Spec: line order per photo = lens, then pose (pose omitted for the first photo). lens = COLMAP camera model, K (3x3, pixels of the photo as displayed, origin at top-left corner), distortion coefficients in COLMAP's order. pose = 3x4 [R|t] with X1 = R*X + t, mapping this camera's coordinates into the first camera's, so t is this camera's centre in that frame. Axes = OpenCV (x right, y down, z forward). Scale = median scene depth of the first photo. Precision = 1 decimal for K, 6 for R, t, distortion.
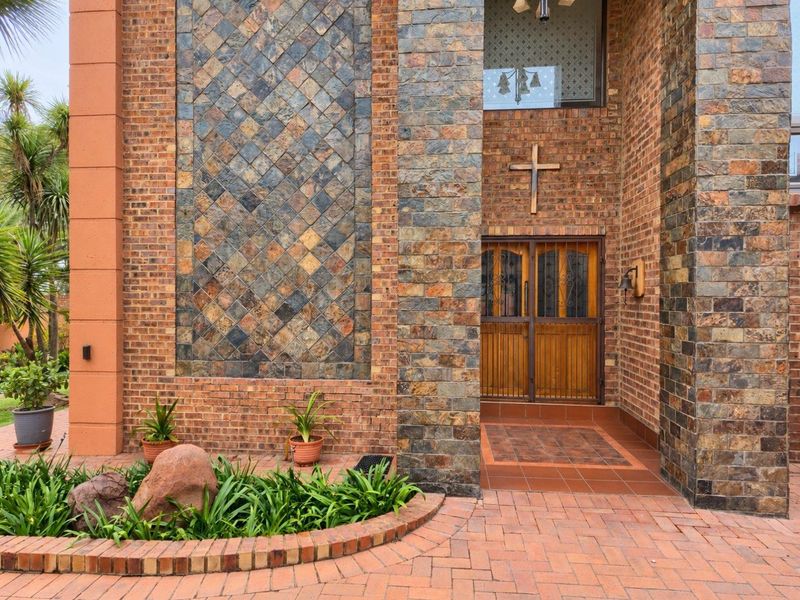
lens RADIAL K [[568.9, 0, 400.0], [0, 568.9, 300.0], [0, 0, 1]] dist [0.038312, -0.000567]
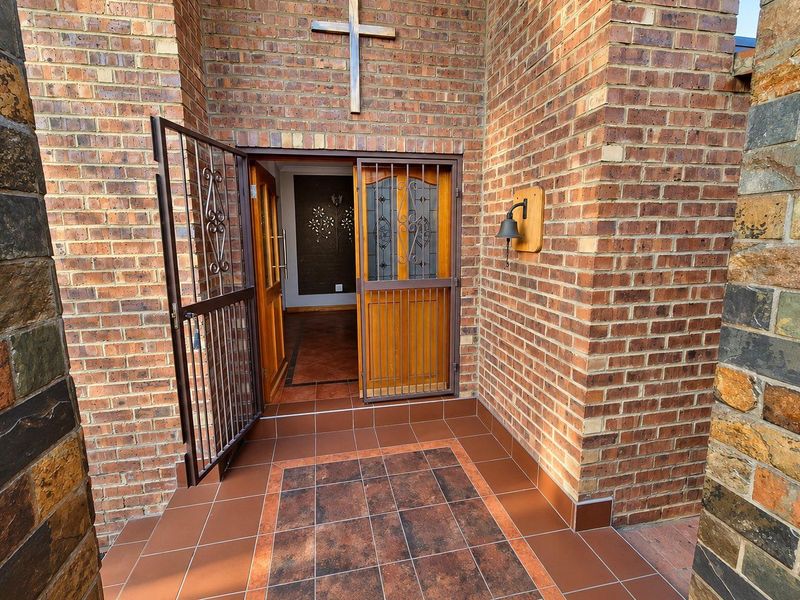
lens RADIAL K [[380.1, 0, 400.7], [0, 380.1, 287.3], [0, 0, 1]] dist [-0.000401, -0.000027]
pose [[0.954345, -0.055558, 0.293493, 0.152169], [0.015257, 0.990334, 0.137859, -0.022706], [-0.298316, -0.127087, 0.945969, 0.583272]]
